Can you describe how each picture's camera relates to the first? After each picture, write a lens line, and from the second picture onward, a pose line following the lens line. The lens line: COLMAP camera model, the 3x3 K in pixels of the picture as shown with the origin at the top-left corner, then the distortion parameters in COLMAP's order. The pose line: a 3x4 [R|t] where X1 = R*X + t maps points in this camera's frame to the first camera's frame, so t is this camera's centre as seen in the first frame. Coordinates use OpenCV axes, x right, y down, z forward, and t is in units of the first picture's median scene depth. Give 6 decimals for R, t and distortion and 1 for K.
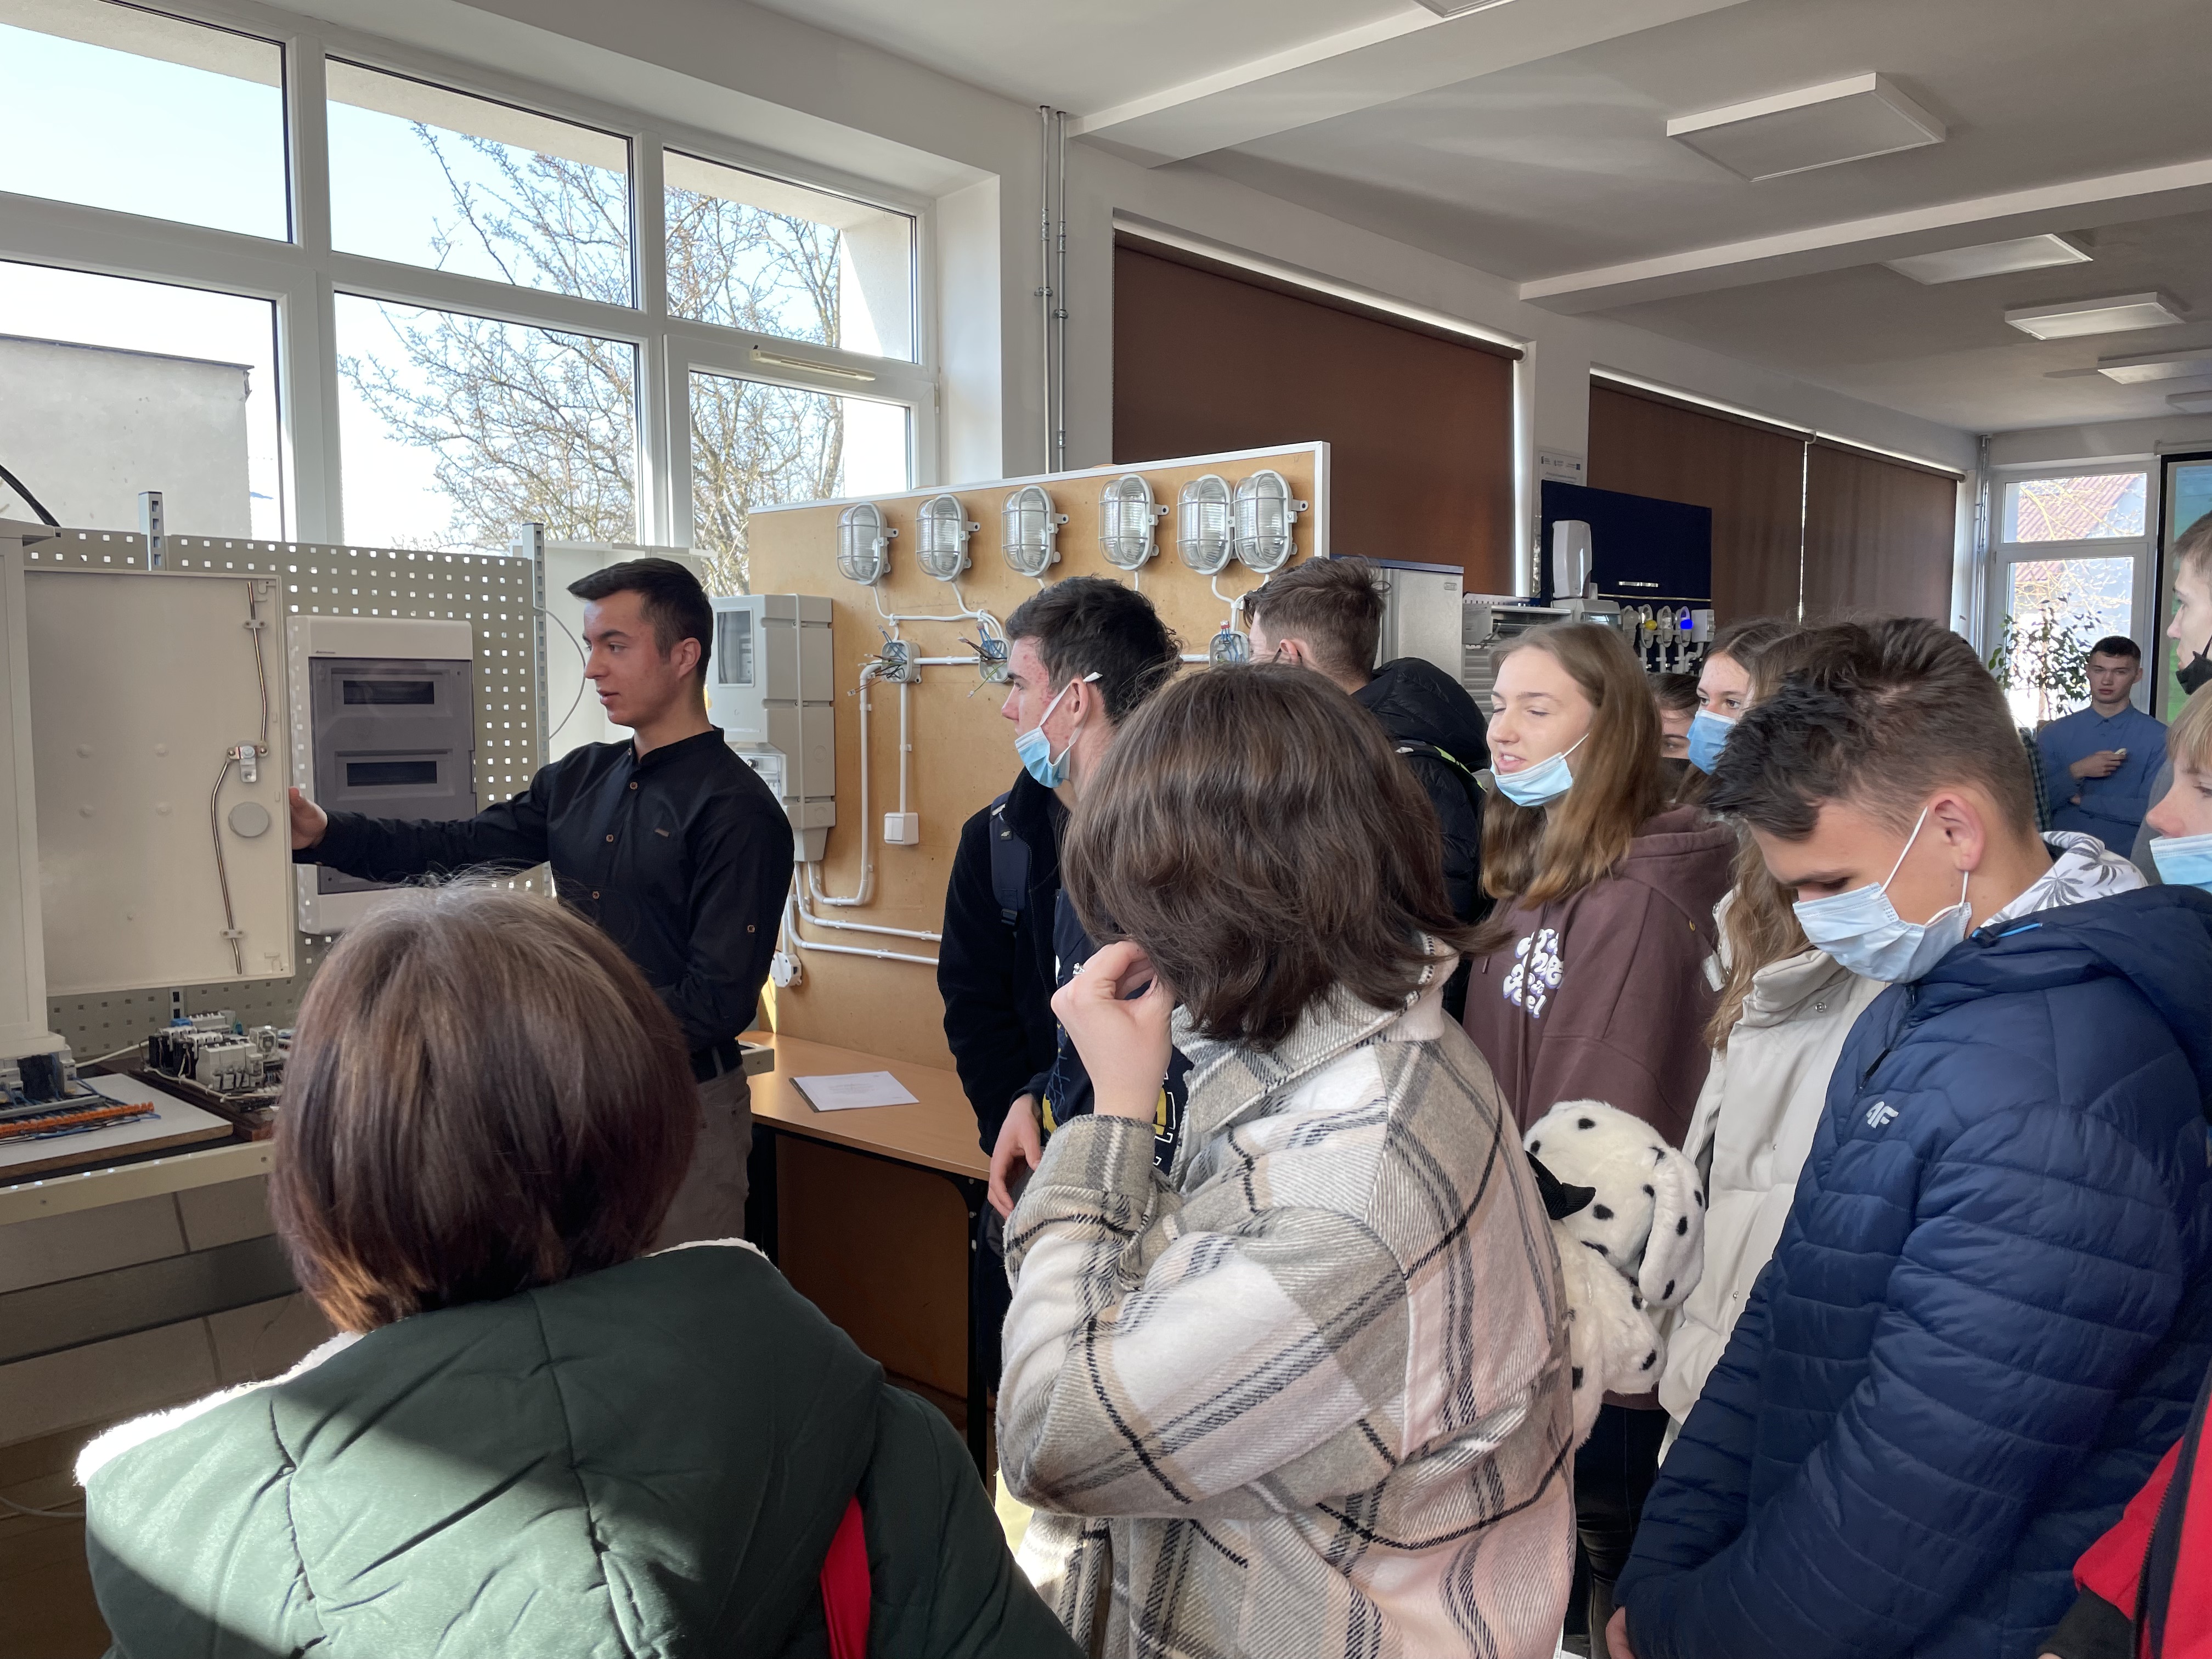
lens RADIAL K [[1716.9, 0, 1097.2], [0, 1716.9, 835.6], [0, 0, 1]] dist [0.040123, -0.053945]
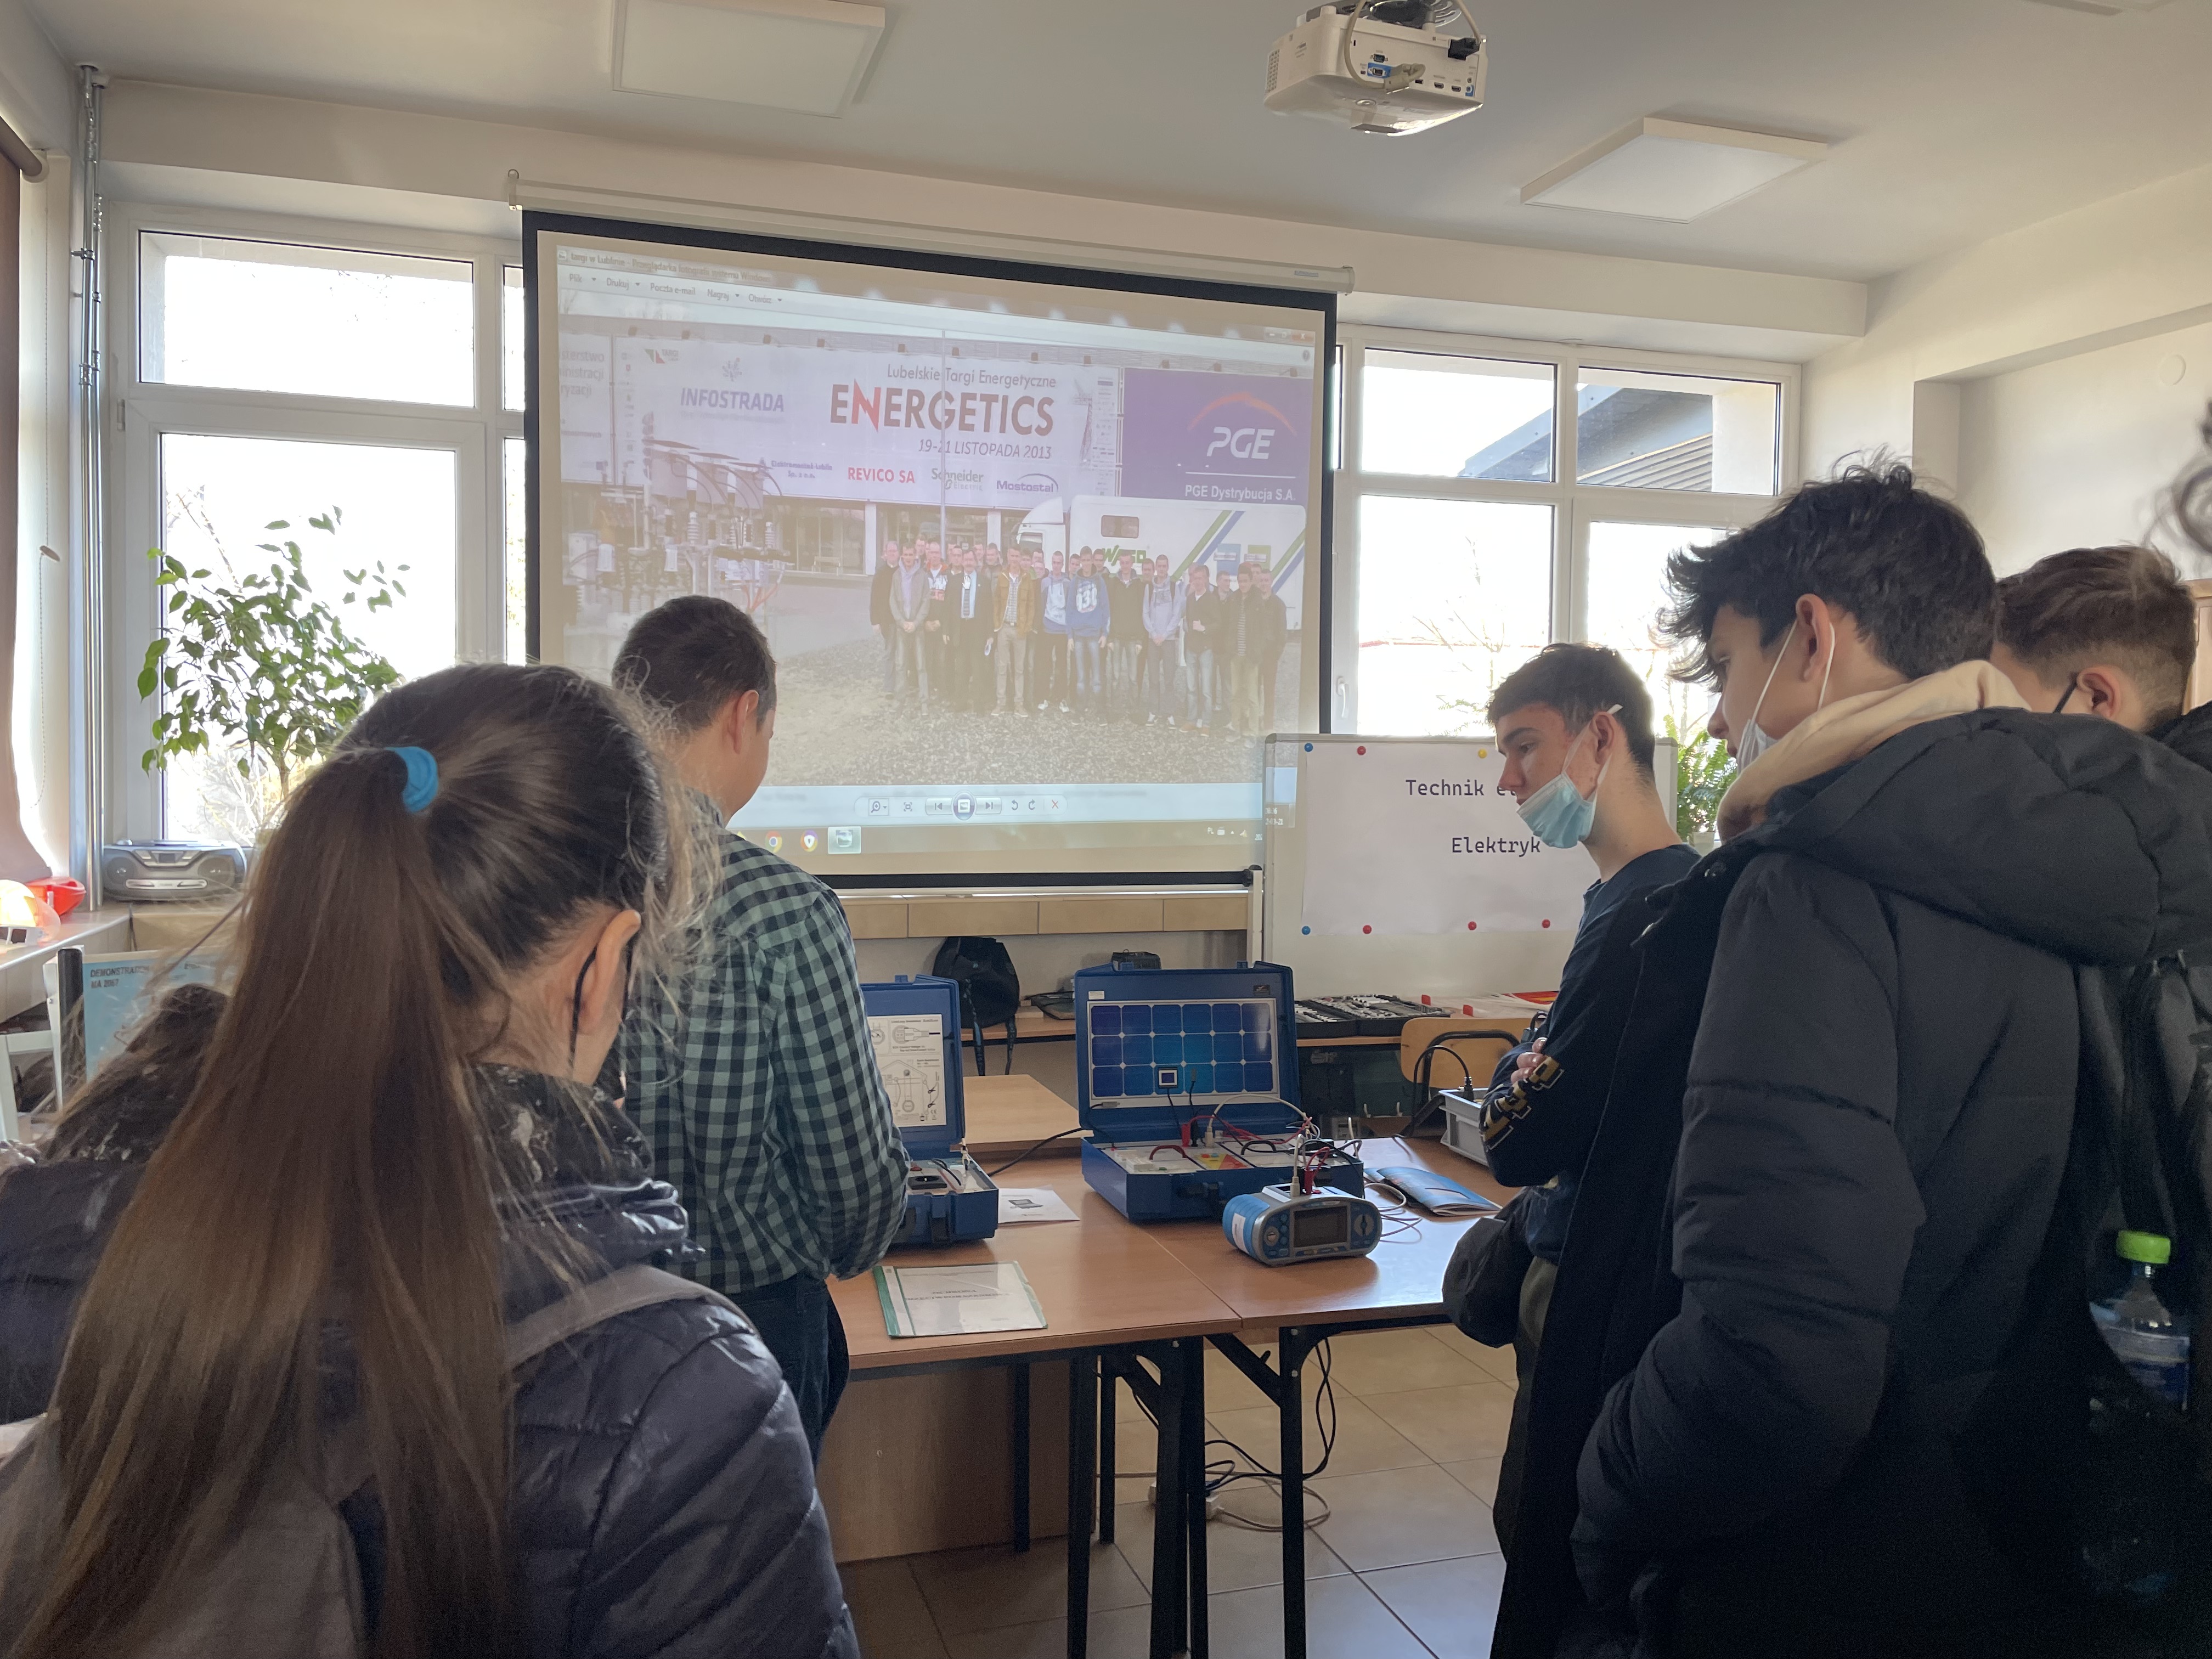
lens RADIAL K [[1716.9, 0, 1119.7], [0, 1716.9, 824.0], [0, 0, 1]] dist [0.040123, -0.053945]
pose [[0.495327, -0.016955, 0.868541, 0.297227], [0.062645, 0.997904, -0.016246, -0.049470], [-0.866445, 0.062457, 0.495350, 0.633022]]
